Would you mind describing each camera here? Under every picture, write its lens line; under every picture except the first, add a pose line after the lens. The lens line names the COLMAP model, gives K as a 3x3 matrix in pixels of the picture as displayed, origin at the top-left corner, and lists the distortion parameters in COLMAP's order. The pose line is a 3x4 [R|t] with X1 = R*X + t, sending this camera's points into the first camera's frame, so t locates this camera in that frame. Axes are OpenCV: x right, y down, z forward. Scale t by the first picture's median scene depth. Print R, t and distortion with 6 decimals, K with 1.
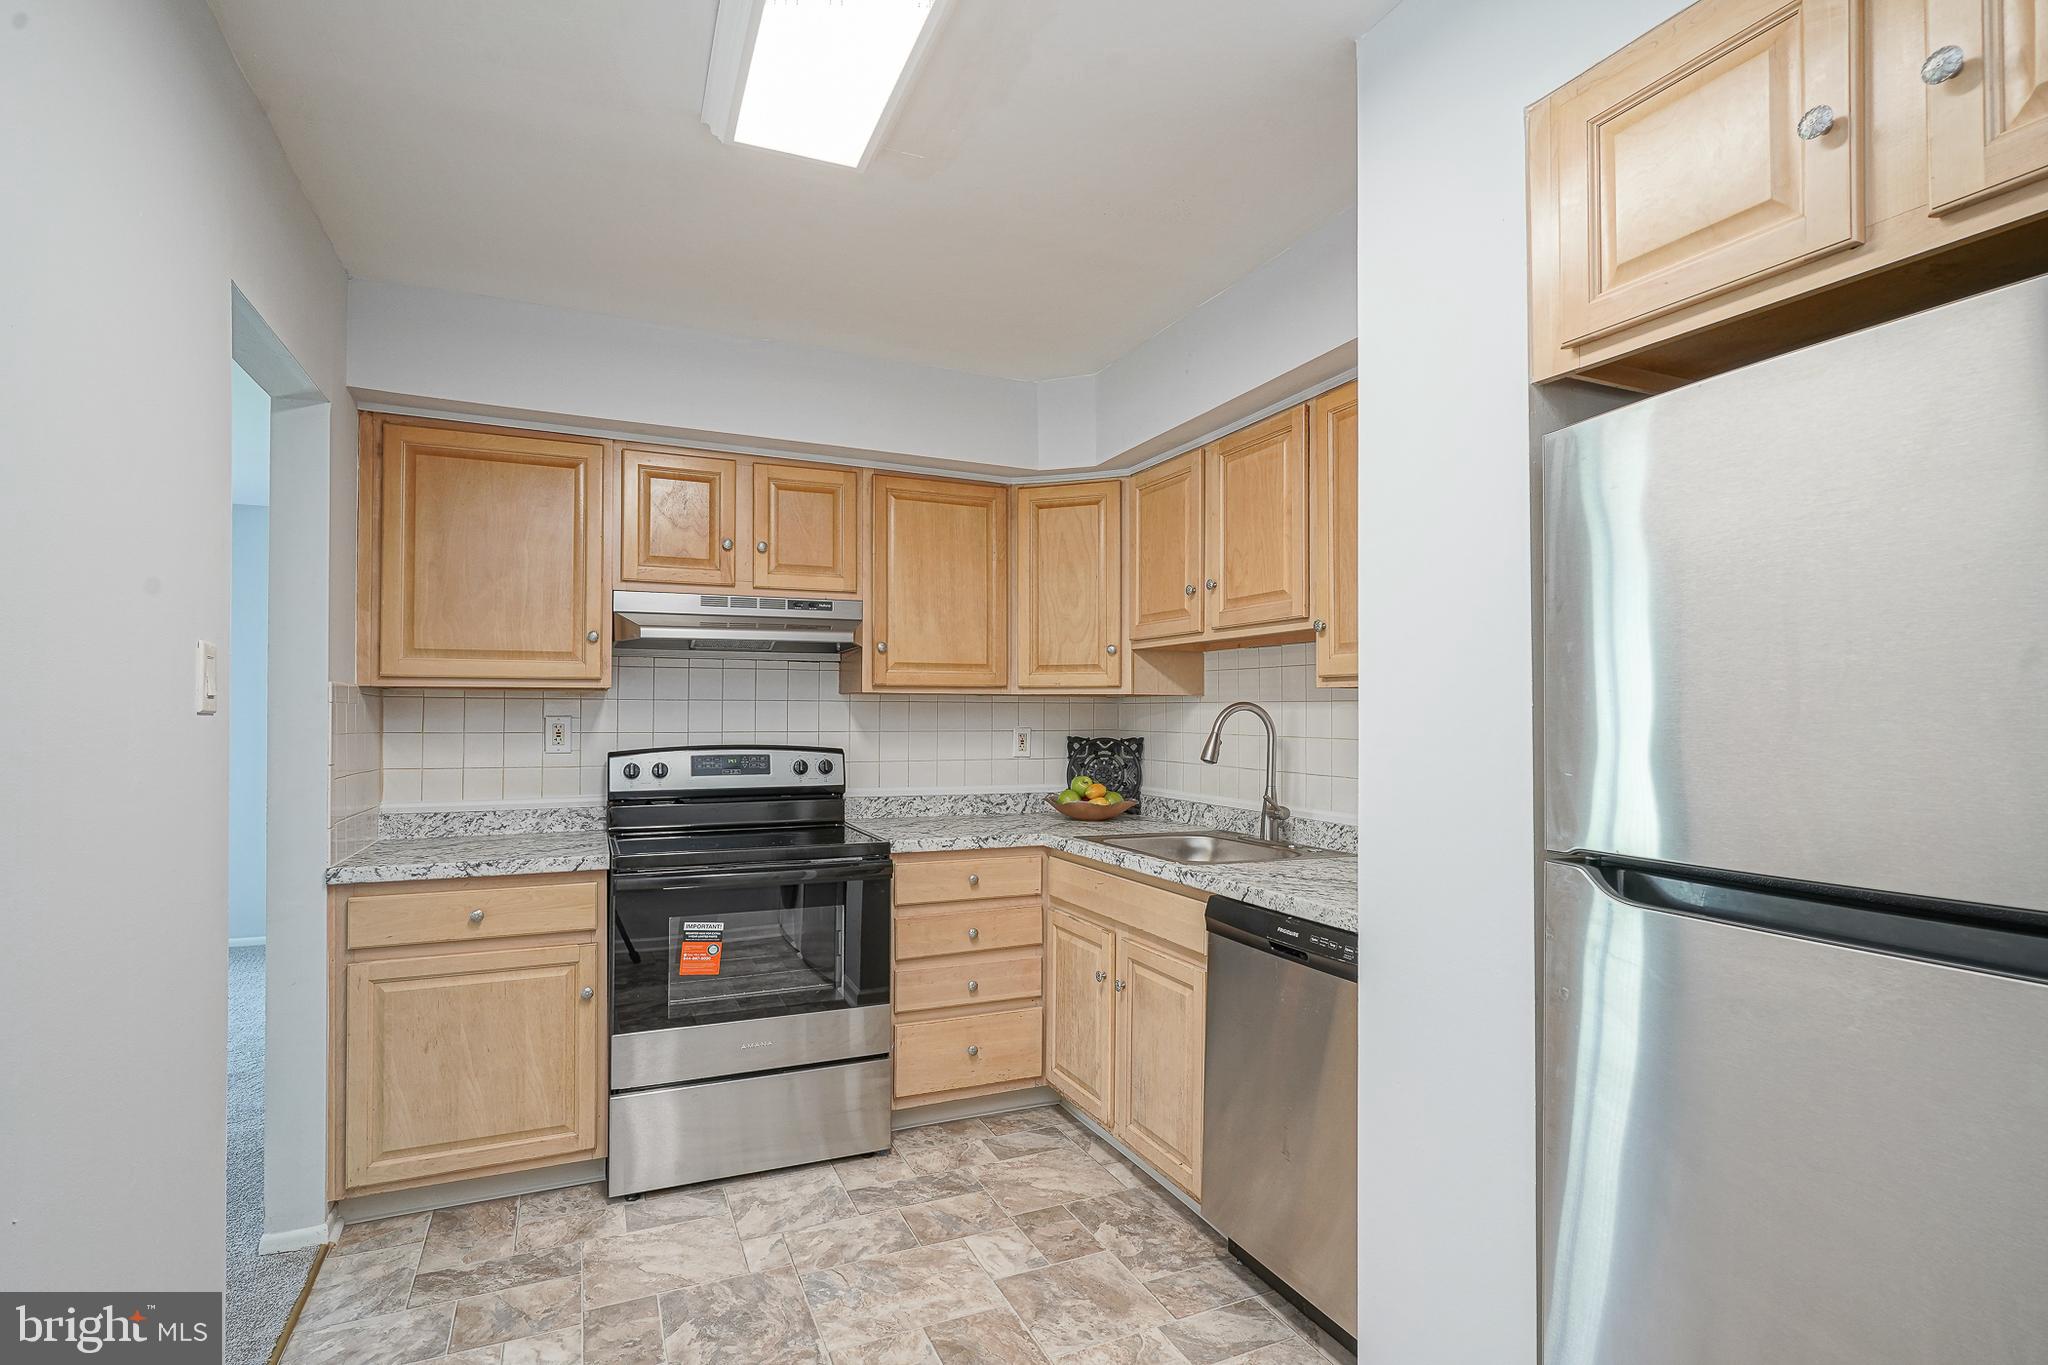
lens RADIAL K [[1072.8, 0, 1033.3], [0, 1072.8, 708.2], [0, 0, 1]] dist [0.000156, 0.001239]
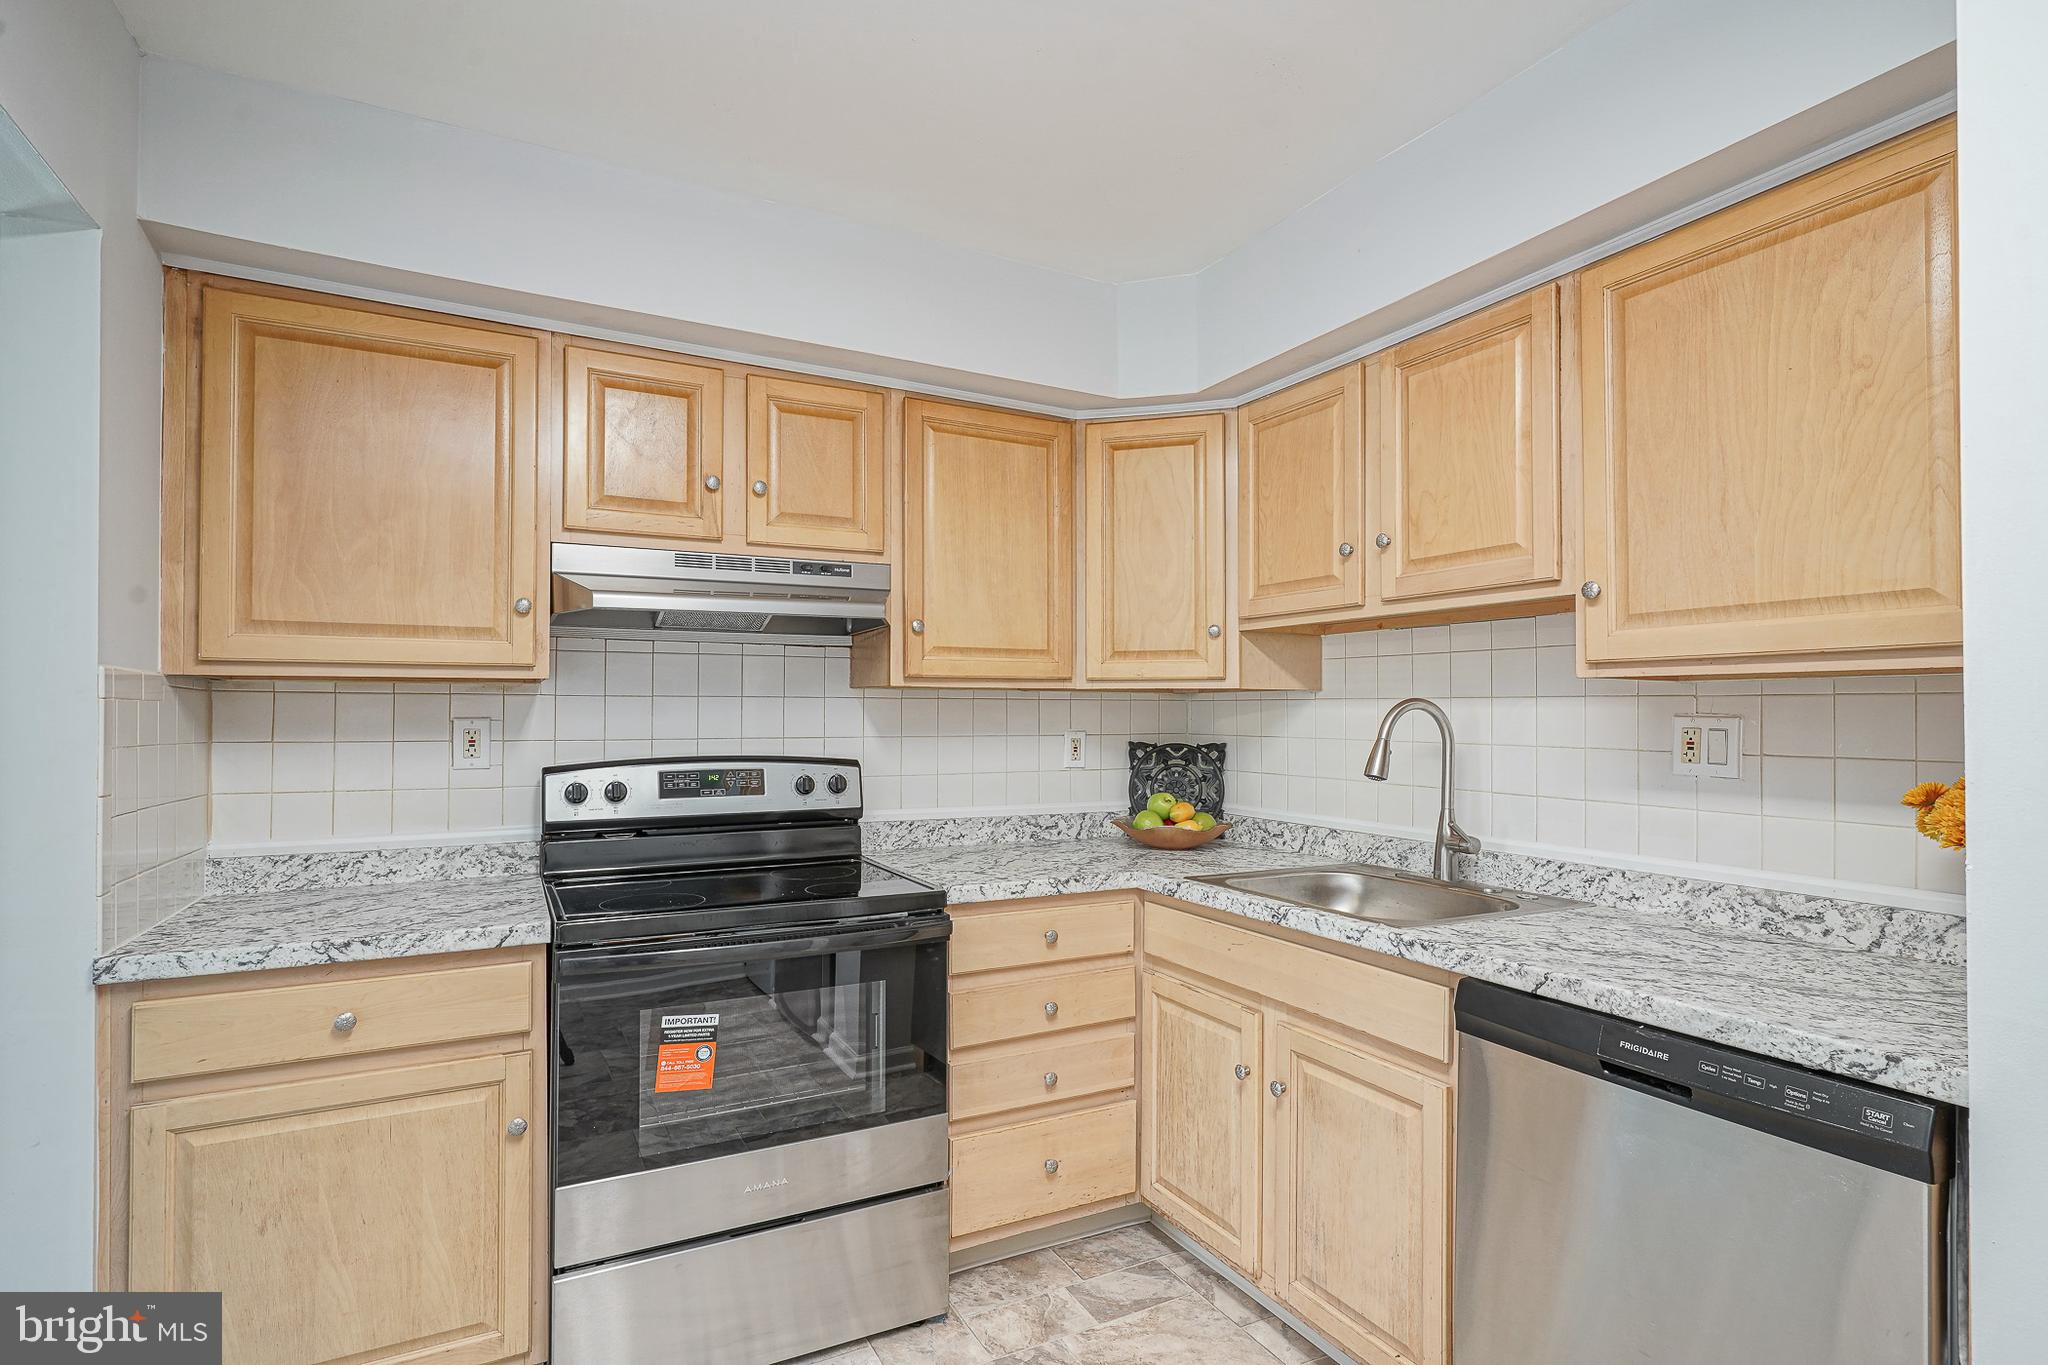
lens RADIAL K [[1054.6, 0, 1042.4], [0, 1054.6, 705.8], [0, 0, 1]] dist [-0.003263, 0.003815]
pose [[0.996581, -0.000850, 0.082613, -0.123467], [0.000939, 0.999999, -0.001040, 0.000176], [-0.082612, 0.001114, 0.996581, 0.272205]]
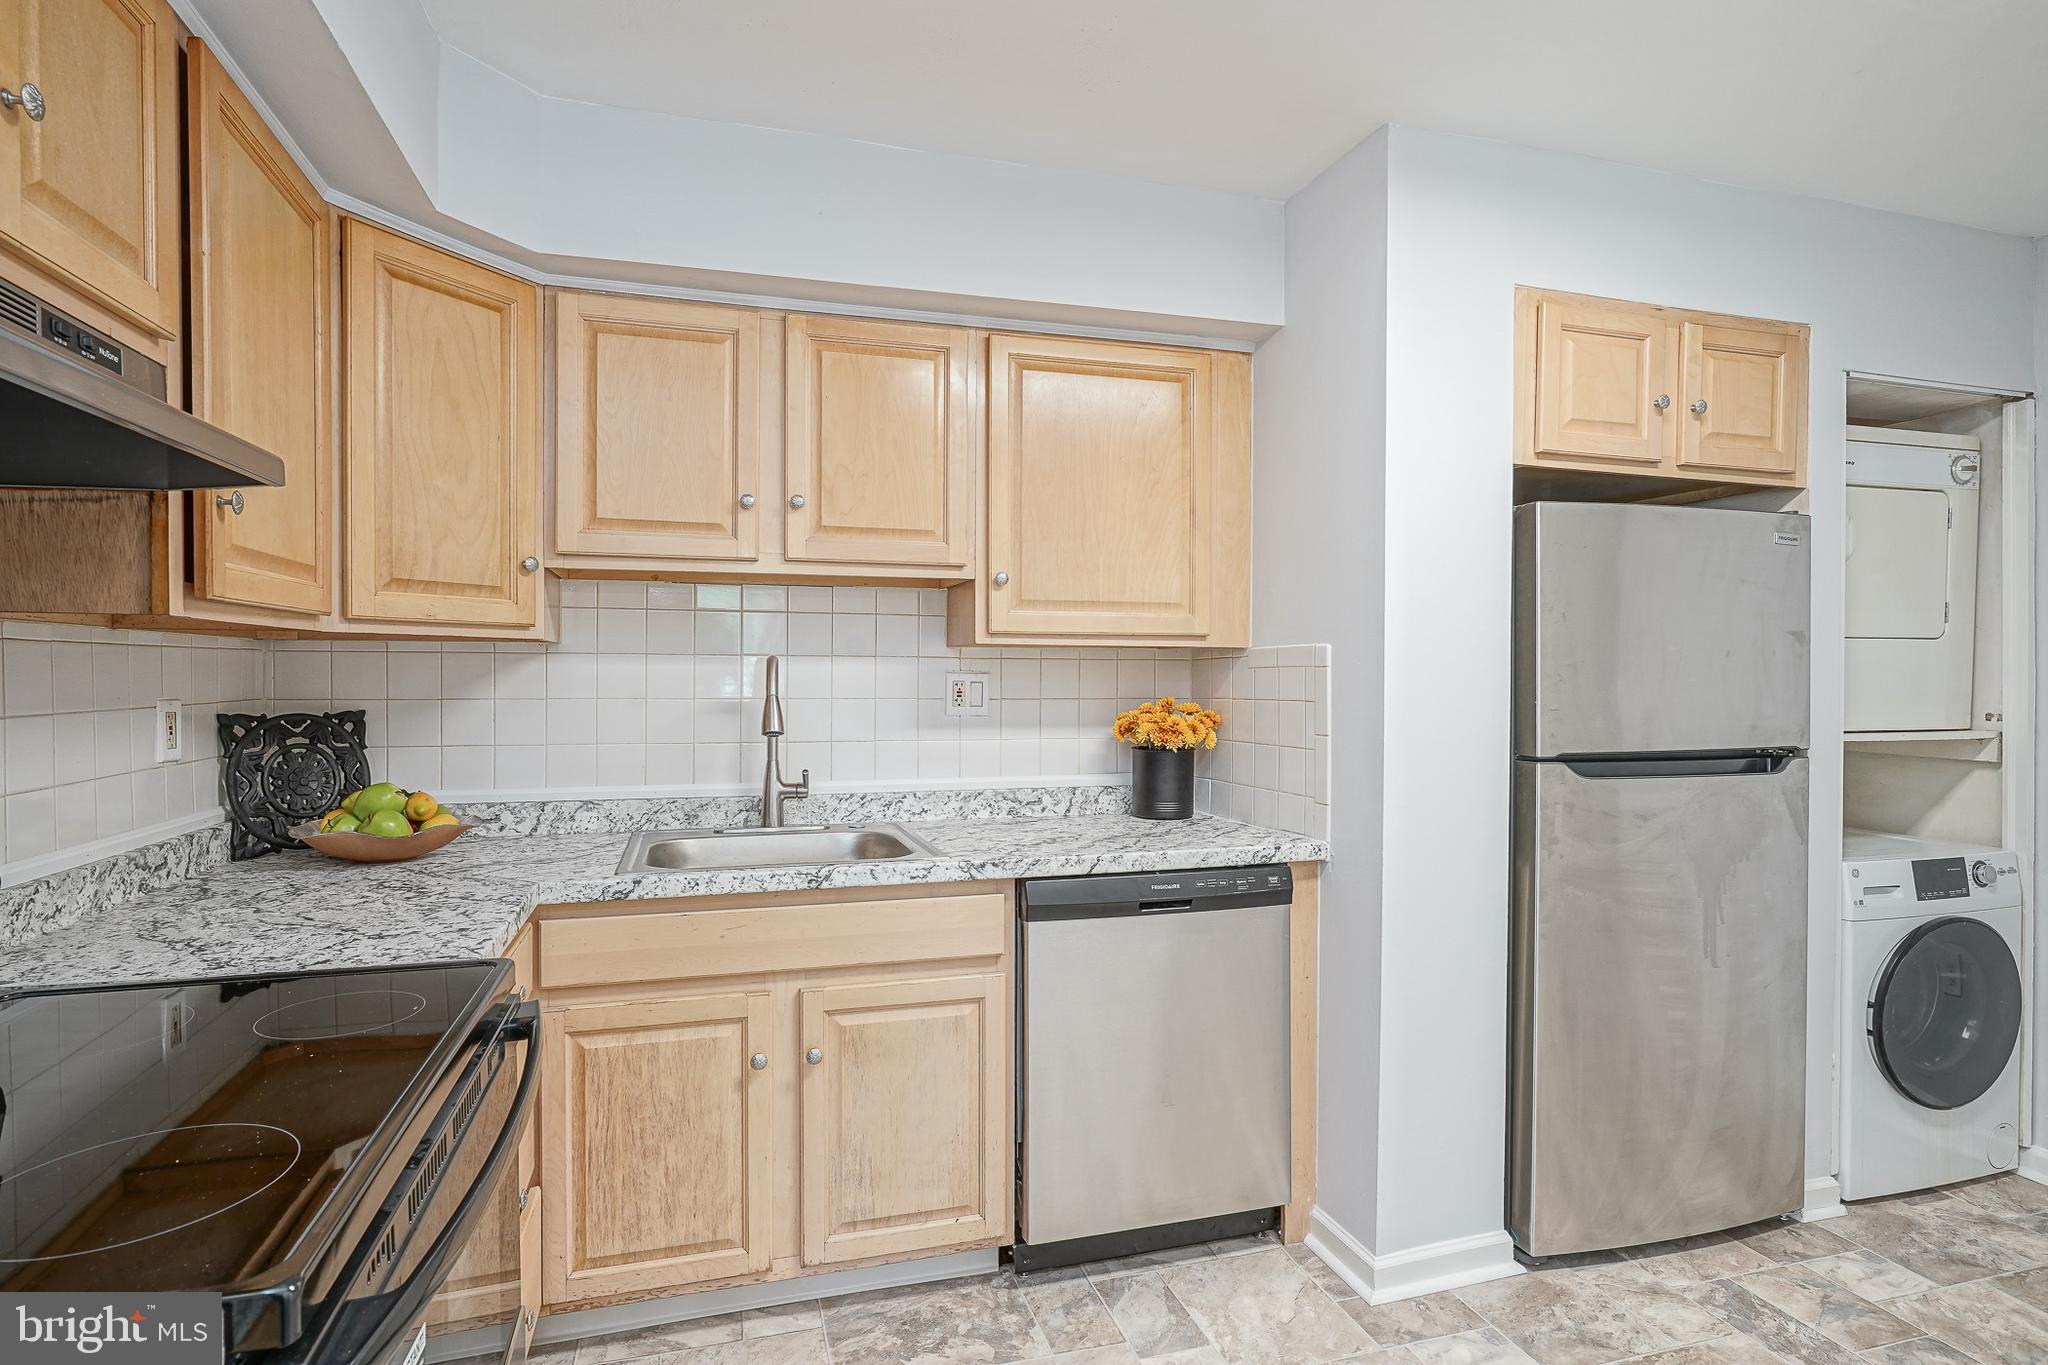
lens RADIAL K [[1044.5, 0, 1019.6], [0, 1044.5, 694.5], [0, 0, 1]] dist [-0.006679, -0.000119]
pose [[0.107060, -0.026679, 0.993895, -0.525559], [-0.009285, 0.999570, 0.027831, -0.000251], [-0.994209, -0.012208, 0.106766, 0.715441]]
